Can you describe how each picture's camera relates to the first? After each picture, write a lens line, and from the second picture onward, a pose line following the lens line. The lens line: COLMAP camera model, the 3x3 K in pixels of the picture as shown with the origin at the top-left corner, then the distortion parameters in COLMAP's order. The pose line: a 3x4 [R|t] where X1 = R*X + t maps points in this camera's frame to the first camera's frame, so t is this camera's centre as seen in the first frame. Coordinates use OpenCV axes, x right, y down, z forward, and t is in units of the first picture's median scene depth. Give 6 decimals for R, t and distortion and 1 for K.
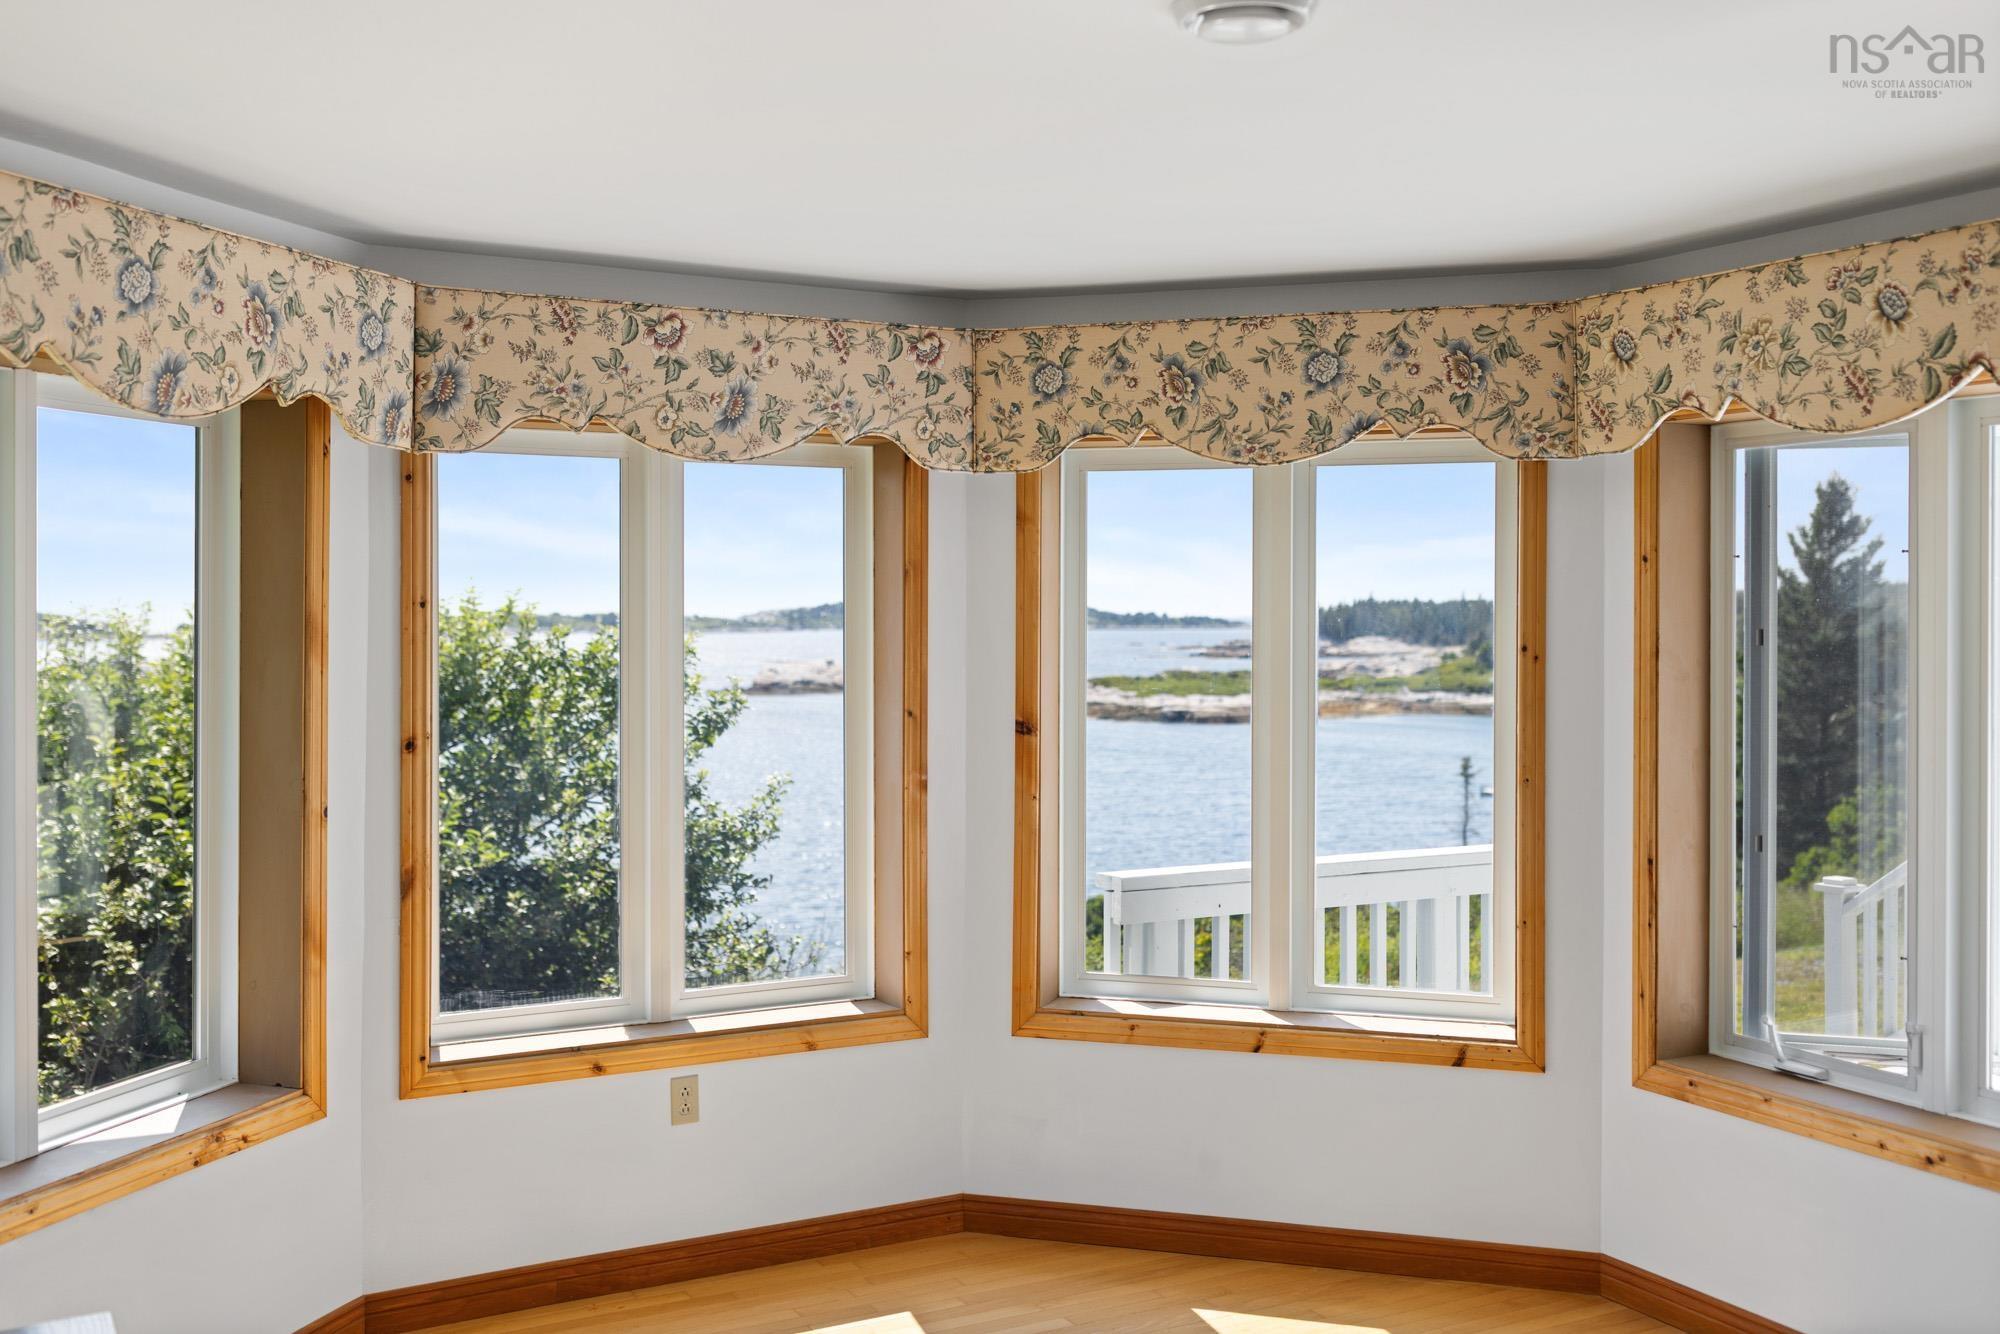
lens RADIAL K [[1900.6, 0, 1000.6], [0, 1900.6, 619.9], [0, 0, 1]] dist [0.002329, -0.009233]
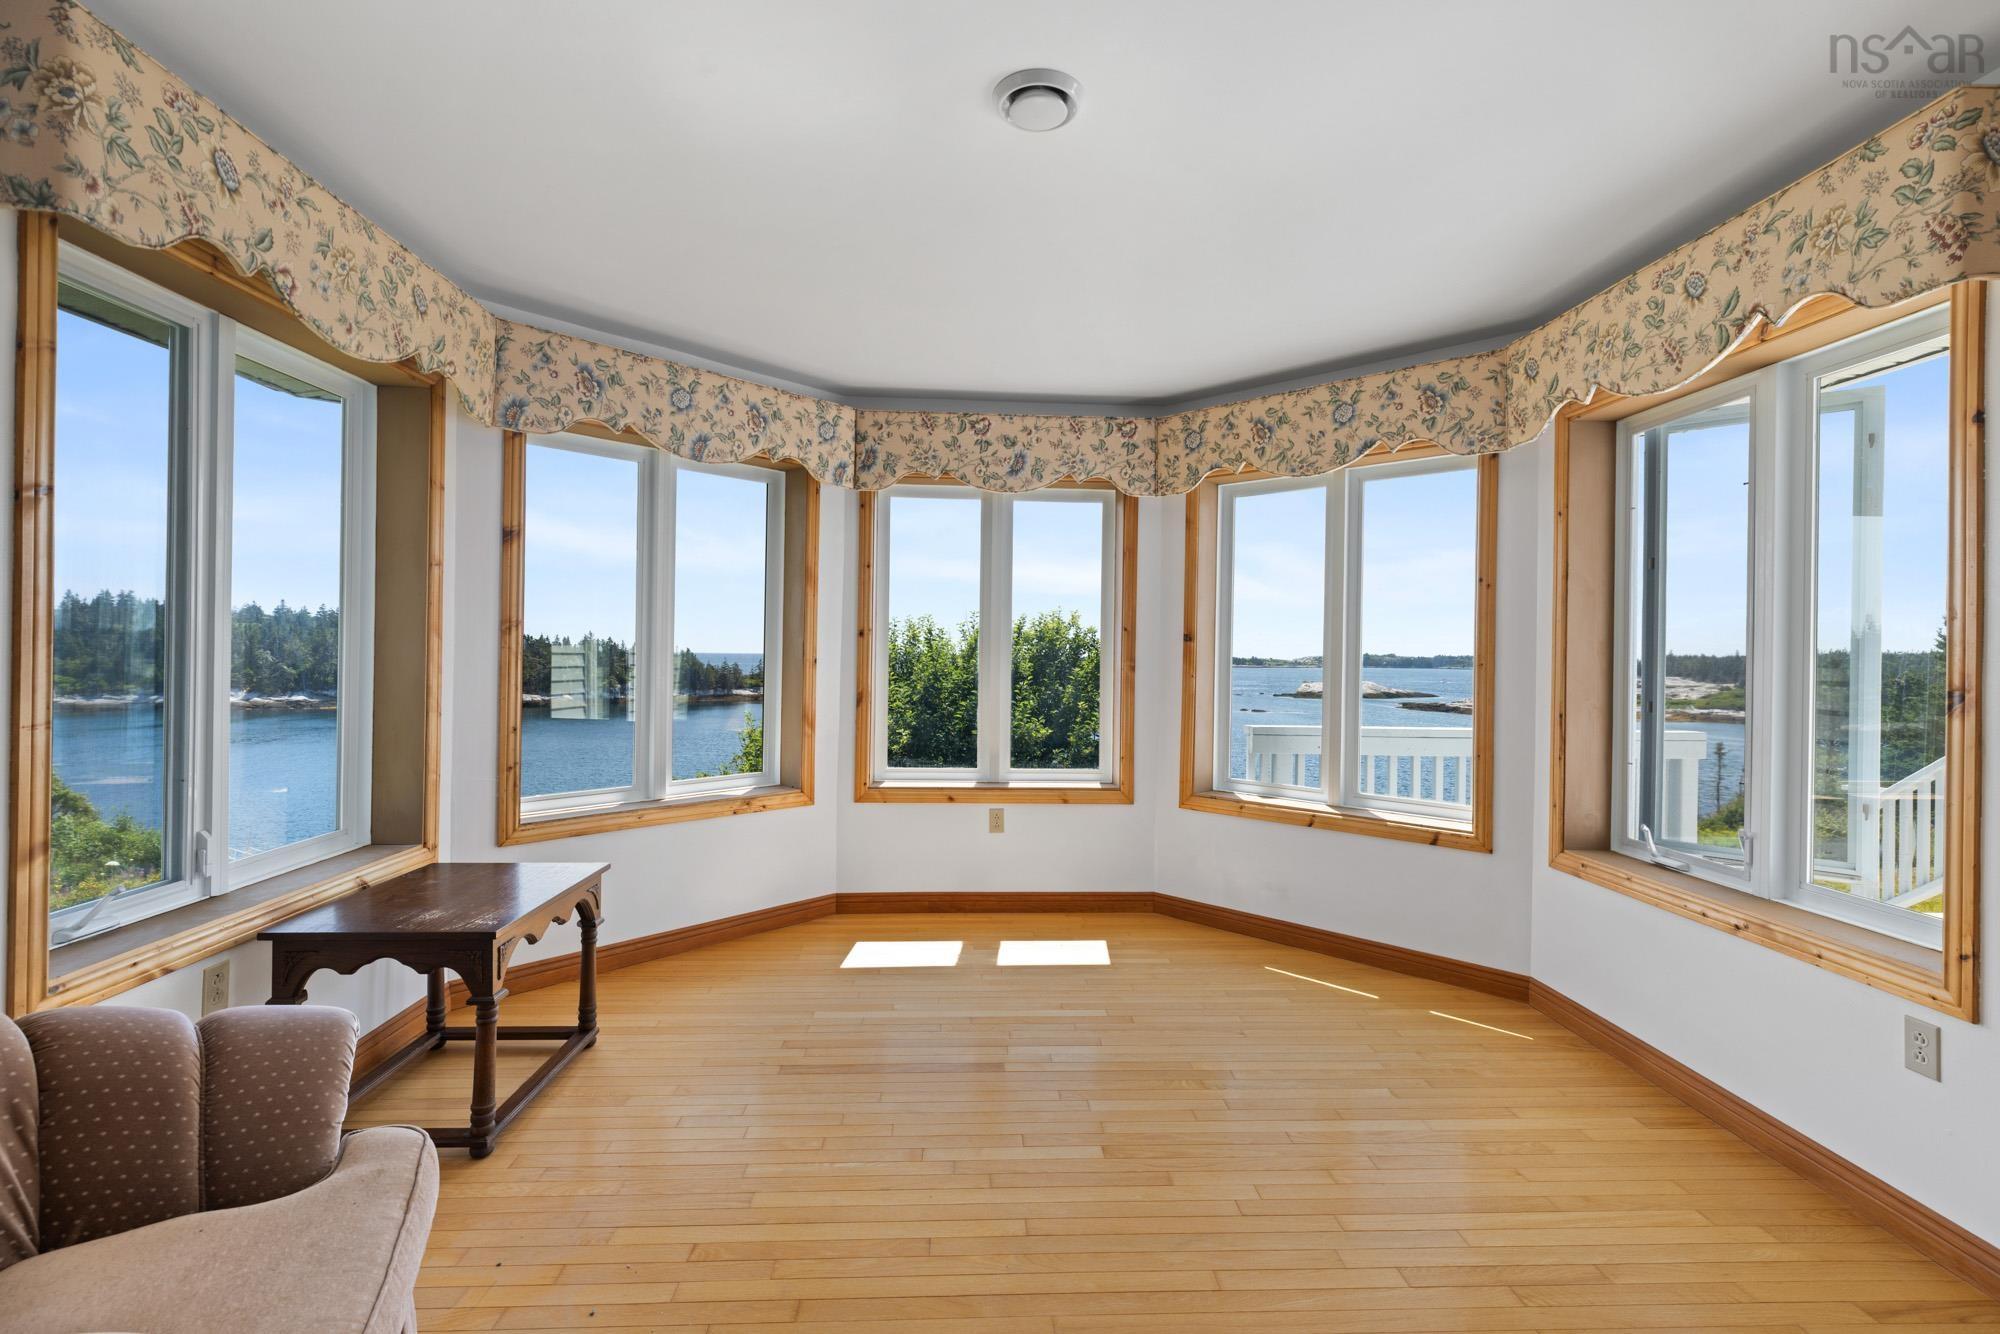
lens RADIAL K [[893.6, 0, 1003.3], [0, 893.6, 650.9], [0, 0, 1]] dist [-0.000897, -0.000250]
pose [[0.899698, 0.010586, -0.436385, 0.252386], [-0.015371, 0.999854, -0.007435, 0.087606], [0.436242, 0.013397, 0.899730, 0.178052]]
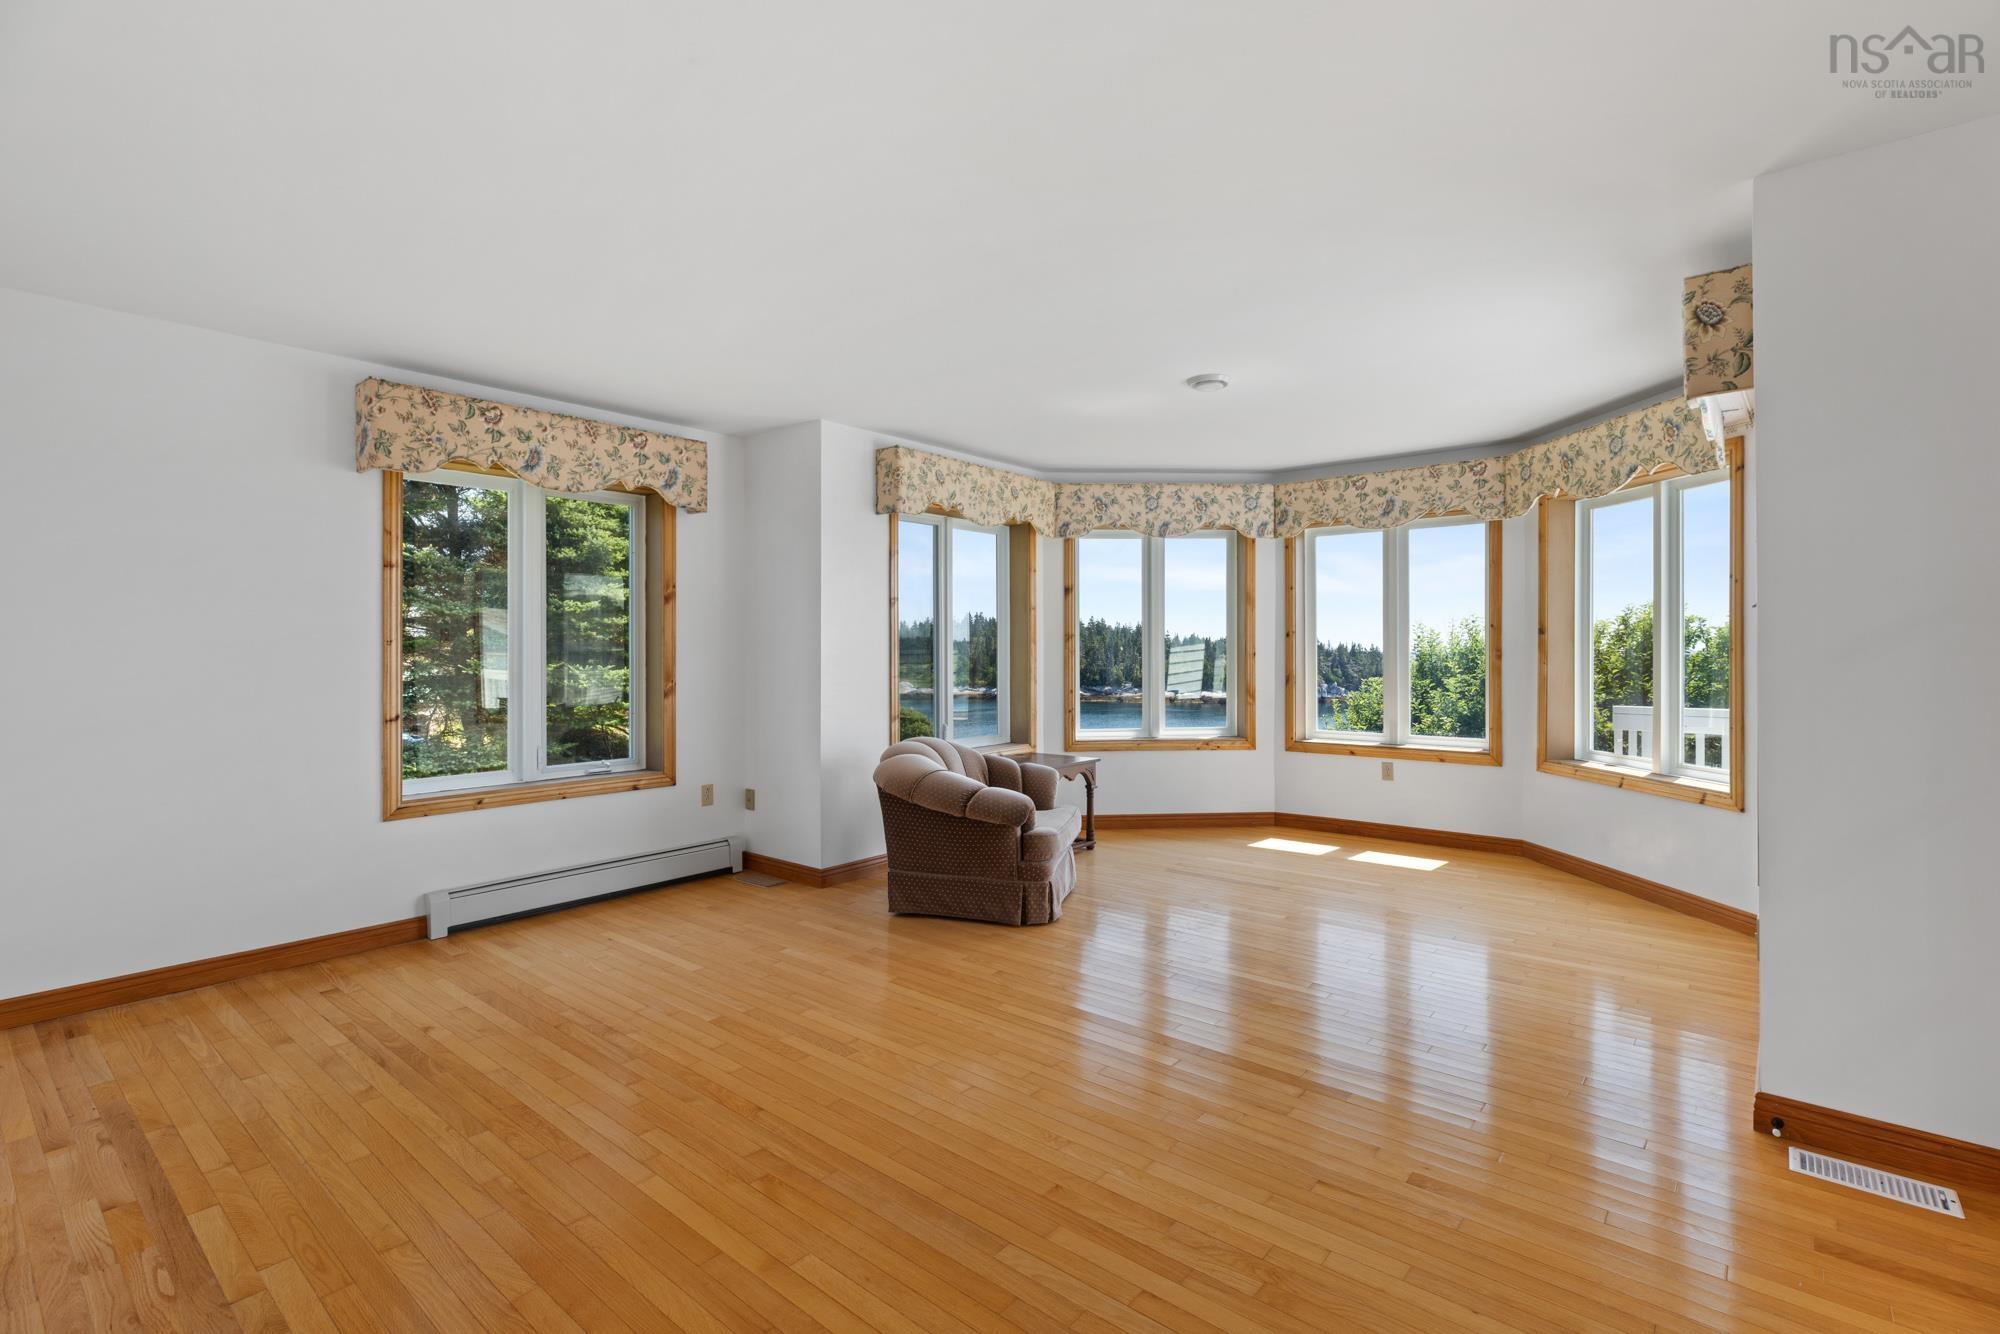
lens RADIAL K [[918.0, 0, 998.1], [0, 918.0, 644.0], [0, 0, 1]] dist [0.001827, -0.000389]
pose [[0.358656, -0.007302, -0.933441, 0.870503], [-0.000906, 0.999966, -0.008170, 0.090403], [0.933469, 0.003776, 0.358637, 0.038395]]
